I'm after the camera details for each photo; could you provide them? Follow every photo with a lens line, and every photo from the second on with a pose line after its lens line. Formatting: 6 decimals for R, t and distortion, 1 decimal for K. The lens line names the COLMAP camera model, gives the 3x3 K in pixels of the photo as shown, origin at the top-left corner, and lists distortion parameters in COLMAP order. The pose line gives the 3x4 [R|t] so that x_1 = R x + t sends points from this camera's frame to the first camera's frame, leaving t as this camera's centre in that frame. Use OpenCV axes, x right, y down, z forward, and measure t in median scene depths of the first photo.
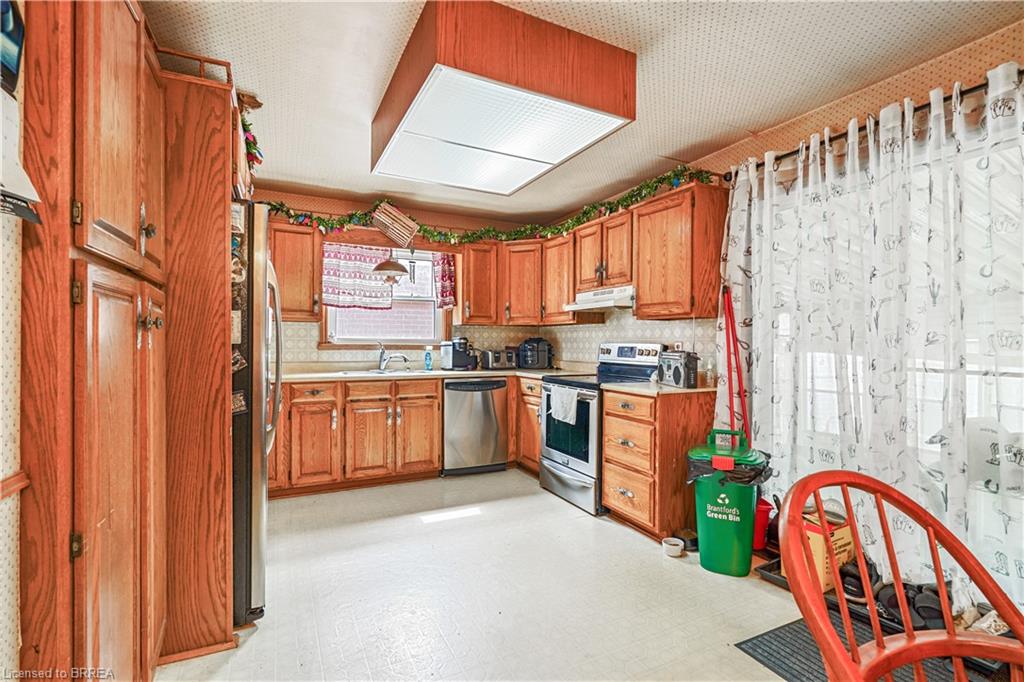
lens RADIAL K [[471.4, 0, 510.8], [0, 471.4, 340.5], [0, 0, 1]] dist [-0.000782, -0.000054]
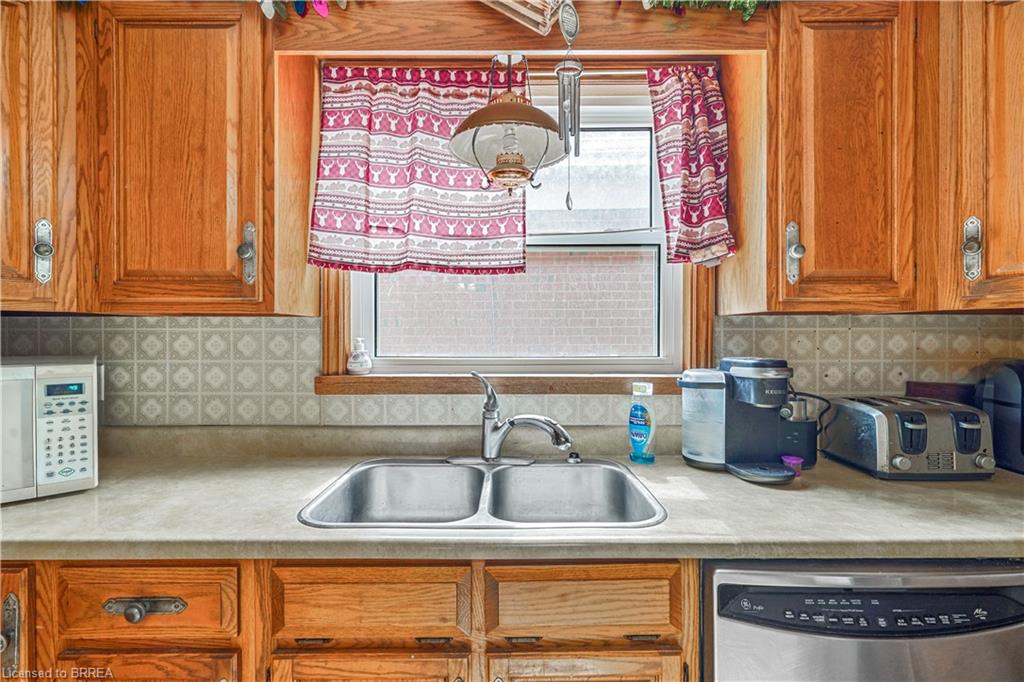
lens RADIAL K [[471.4, 0, 480.7], [0, 471.4, 335.1], [0, 0, 1]] dist [-0.000782, -0.000054]
pose [[0.871263, -0.003256, -0.490806, -0.113878], [0.004643, 0.999988, 0.001607, -0.021756], [0.490795, -0.003679, 0.871267, 0.681240]]
